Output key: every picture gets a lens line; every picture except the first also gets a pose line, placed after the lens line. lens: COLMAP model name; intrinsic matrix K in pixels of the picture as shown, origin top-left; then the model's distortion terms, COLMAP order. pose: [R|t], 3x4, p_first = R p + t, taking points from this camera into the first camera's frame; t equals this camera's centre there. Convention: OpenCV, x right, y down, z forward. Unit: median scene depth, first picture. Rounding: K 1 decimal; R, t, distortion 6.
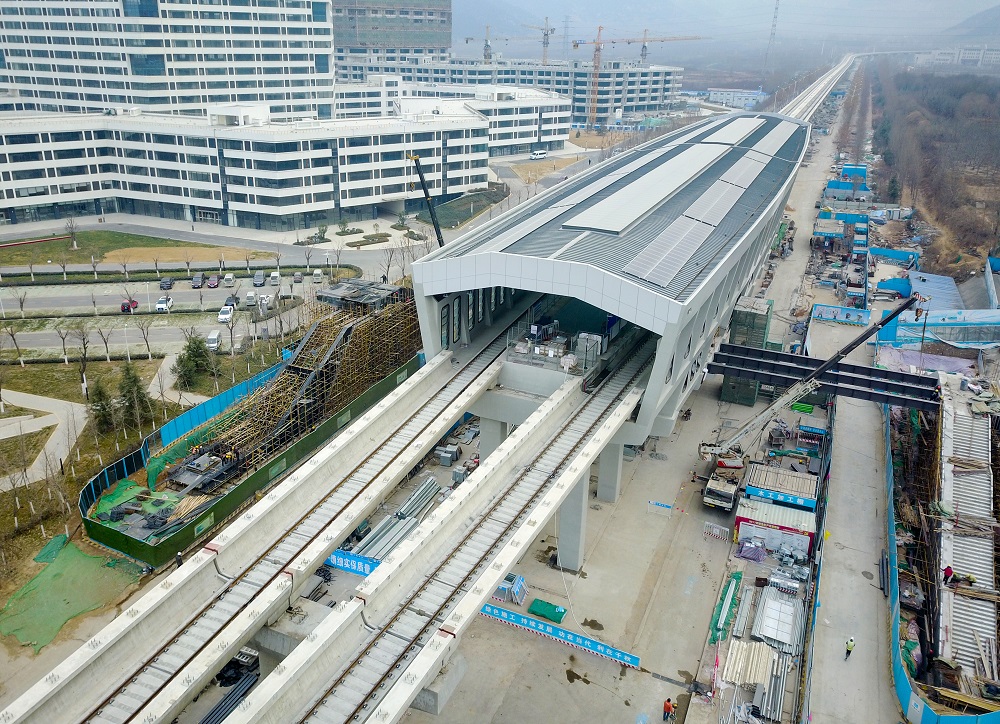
lens RADIAL K [[786.7, 0, 478.2], [0, 786.7, 340.6], [0, 0, 1]] dist [0.032072, -0.037130]
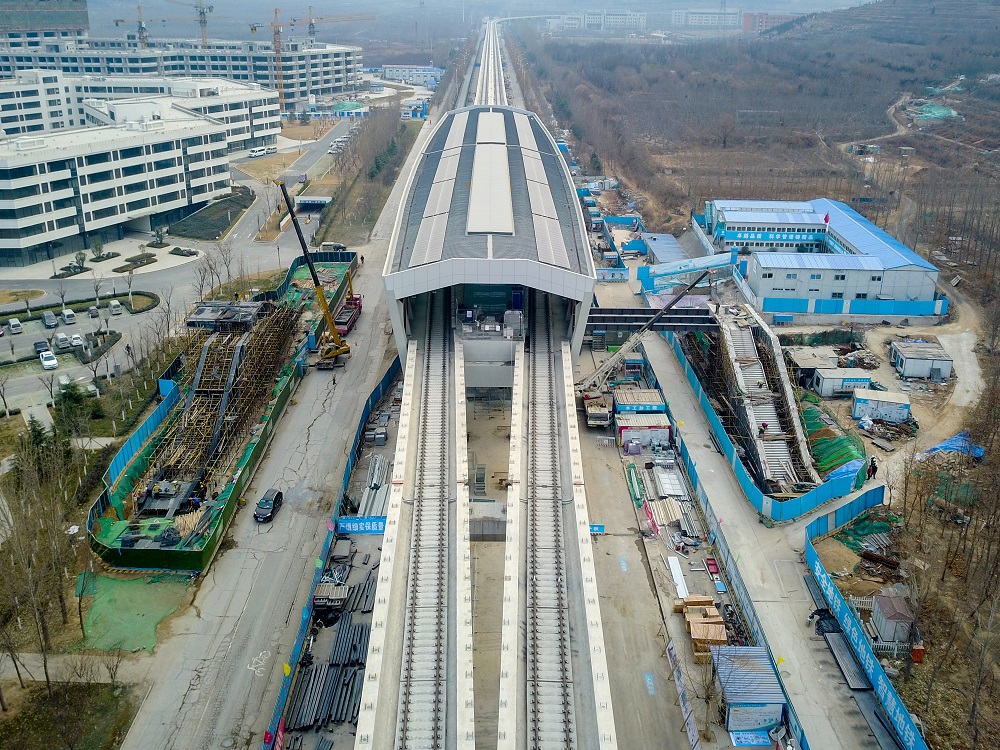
lens RADIAL K [[898.9, 0, 519.4], [0, 898.9, 301.0], [0, 0, 1]] dist [0.013590, -0.015349]
pose [[0.895624, -0.143416, 0.421057, -0.179262], [0.159946, 0.987118, -0.003998, -0.006289], [-0.415060, 0.070927, 0.907025, -0.142880]]
